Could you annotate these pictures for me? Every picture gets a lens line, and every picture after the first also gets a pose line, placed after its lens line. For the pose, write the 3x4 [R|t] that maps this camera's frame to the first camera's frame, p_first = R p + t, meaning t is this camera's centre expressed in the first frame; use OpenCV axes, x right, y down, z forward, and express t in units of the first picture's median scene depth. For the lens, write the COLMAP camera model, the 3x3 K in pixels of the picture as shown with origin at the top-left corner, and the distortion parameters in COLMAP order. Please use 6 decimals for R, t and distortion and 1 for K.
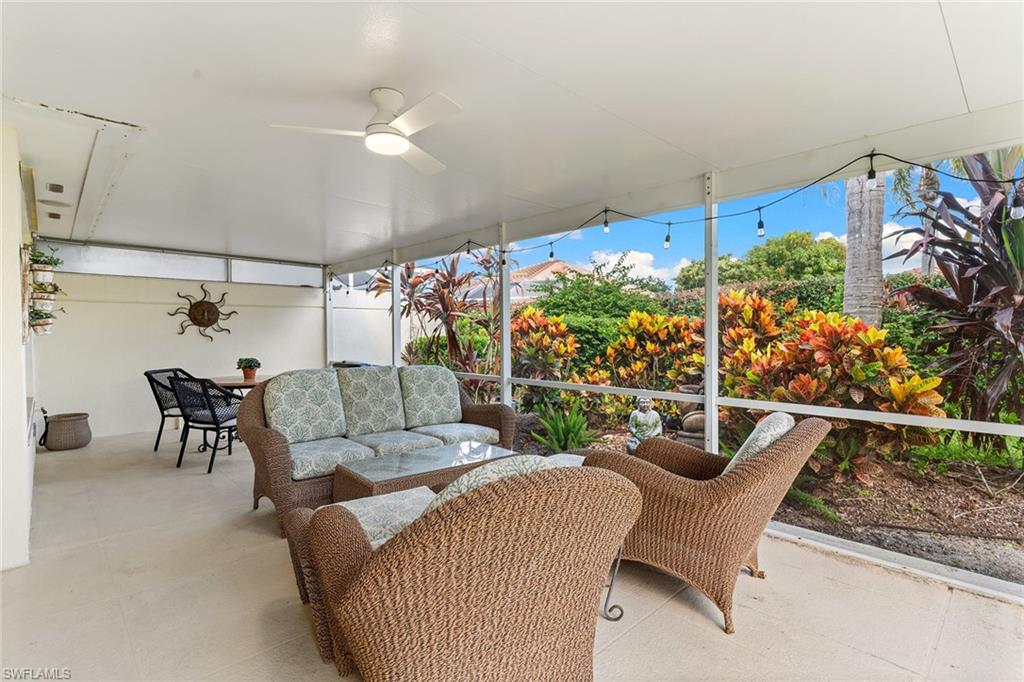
lens RADIAL K [[488.7, 0, 511.8], [0, 488.7, 332.0], [0, 0, 1]] dist [0.001915, 0.000280]
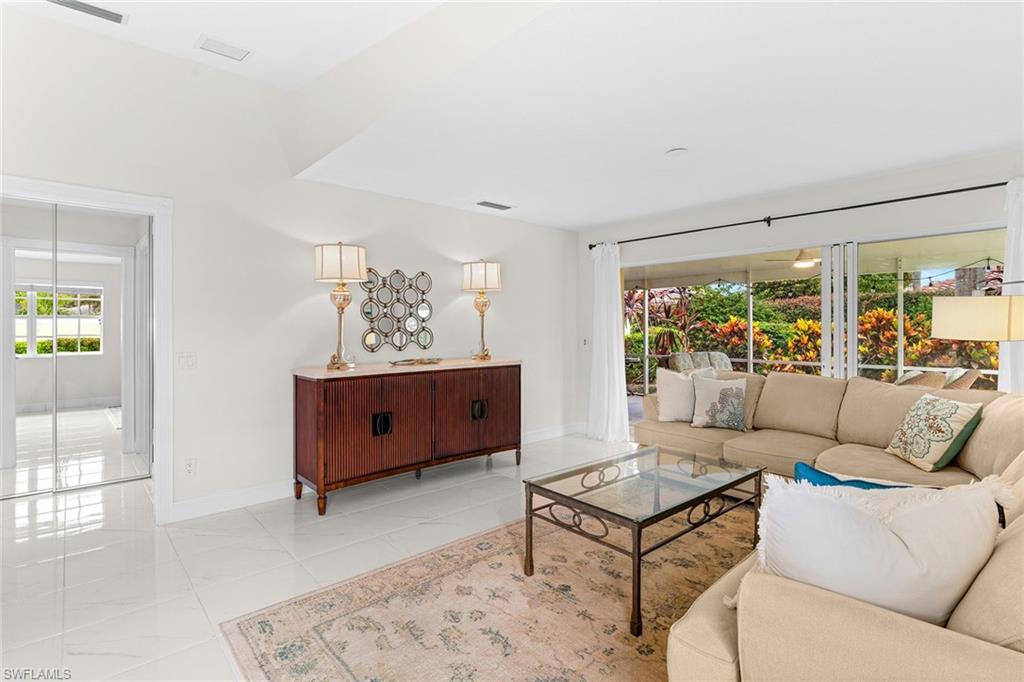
lens RADIAL K [[497.1, 0, 513.3], [0, 497.1, 329.3], [0, 0, 1]] dist [0.001295, -0.000095]
pose [[0.999605, 0.000815, -0.028105, -0.764029], [-0.000681, 0.999988, 0.004779, -0.020852], [0.028109, -0.004758, 0.999594, -0.749713]]
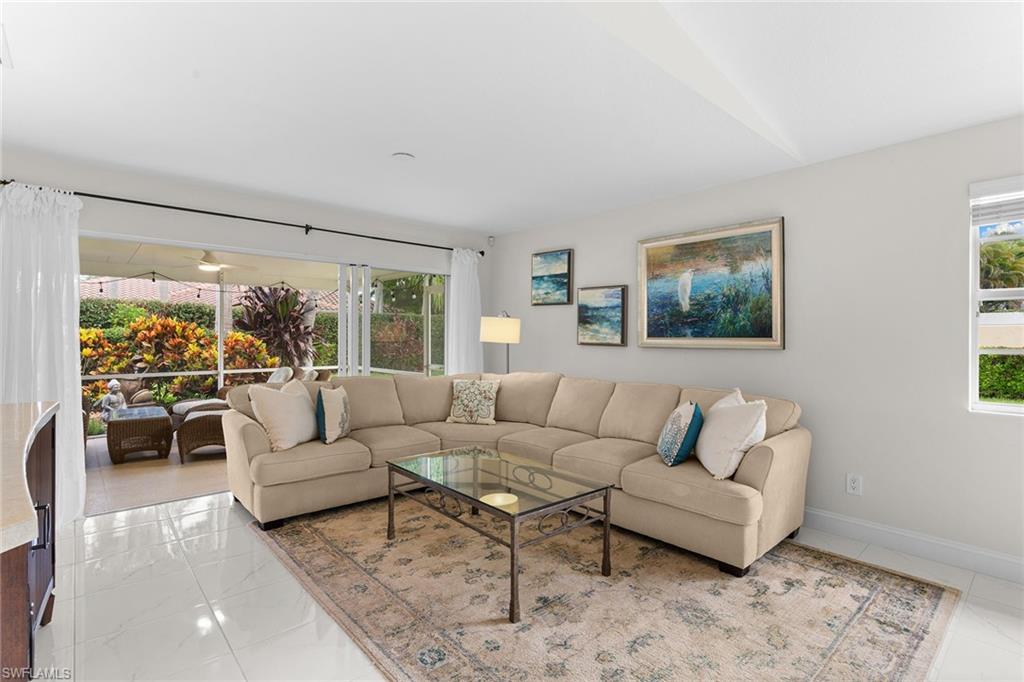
lens RADIAL K [[489.7, 0, 512.0], [0, 489.7, 341.0], [0, 0, 1]] dist [0.004269, 0.000812]
pose [[0.031054, -0.008157, 0.999484, -1.181833], [-0.005515, 0.999950, 0.008332, -0.019139], [-0.999502, -0.005771, 0.031008, -0.266296]]
